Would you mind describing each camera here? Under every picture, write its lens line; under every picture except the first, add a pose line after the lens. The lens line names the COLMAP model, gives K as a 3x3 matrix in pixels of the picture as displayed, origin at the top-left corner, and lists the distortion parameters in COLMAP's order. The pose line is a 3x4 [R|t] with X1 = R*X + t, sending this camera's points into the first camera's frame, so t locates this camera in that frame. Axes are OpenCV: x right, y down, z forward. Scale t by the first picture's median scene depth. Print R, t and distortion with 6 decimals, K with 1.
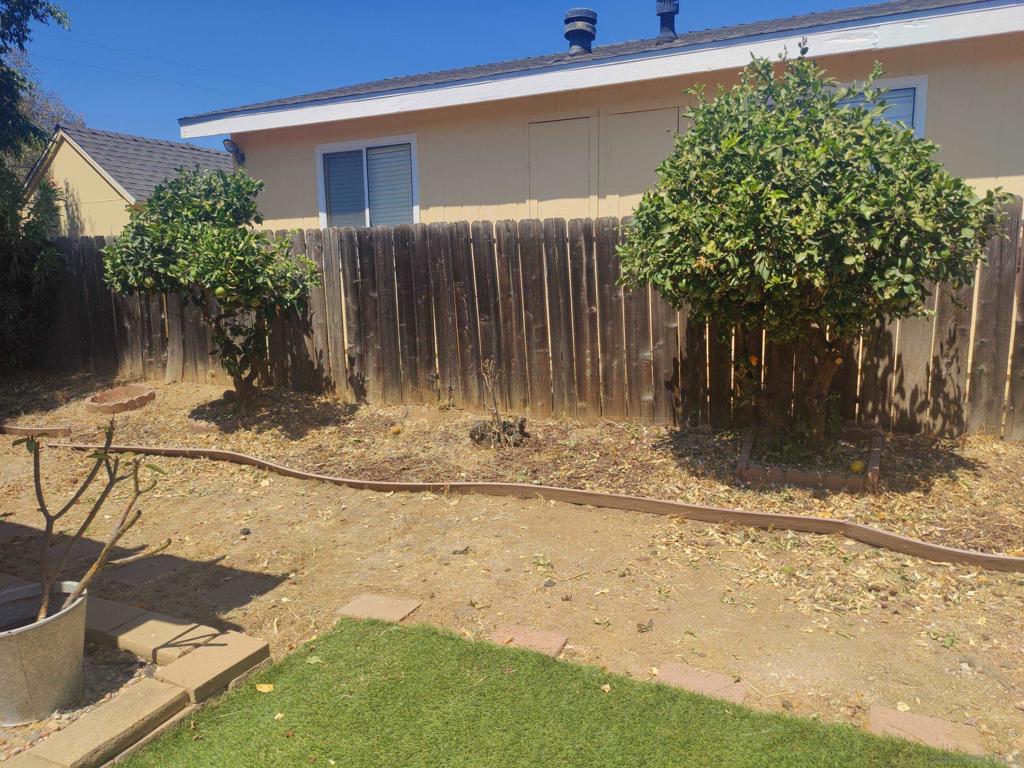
lens RADIAL K [[697.4, 0, 512.0], [0, 697.4, 384.0], [0, 0, 1]] dist [0.006186, 0.000167]
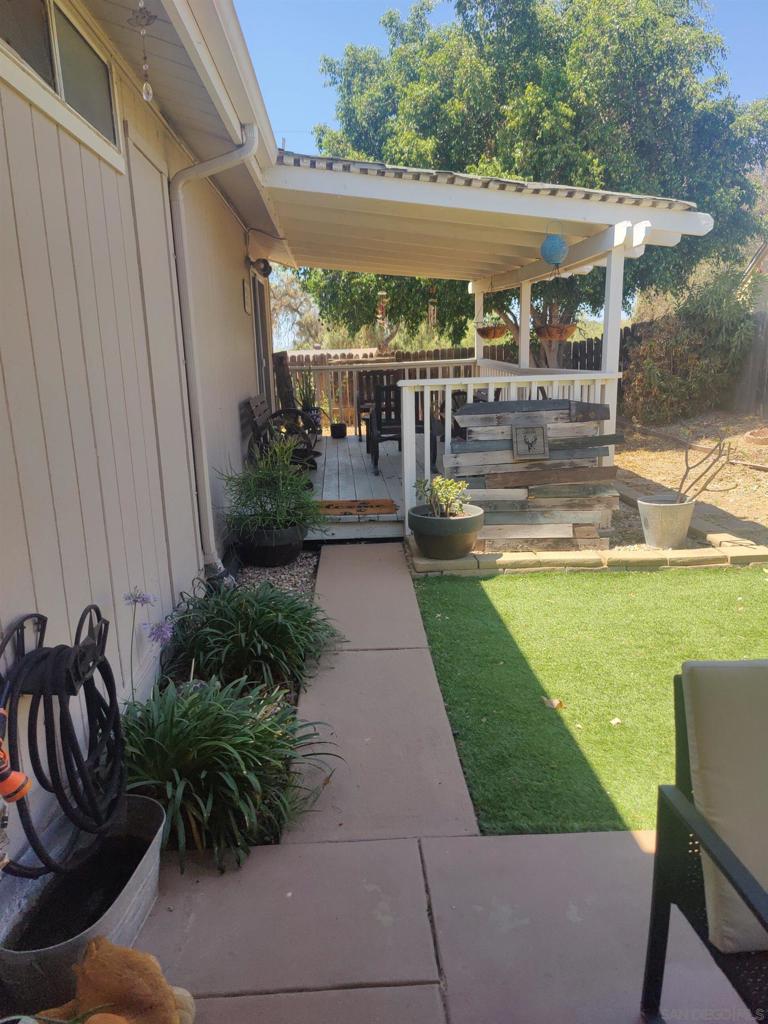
lens RADIAL K [[697.4, 0, 368.5], [0, 697.4, 511.8], [0, 0, 1]] dist [0.006186, 0.000167]
pose [[0.457965, 0.204494, -0.865130, 0.607875], [-0.124988, 0.978327, 0.165088, 0.089216], [0.880140, 0.032526, 0.473599, -0.675499]]
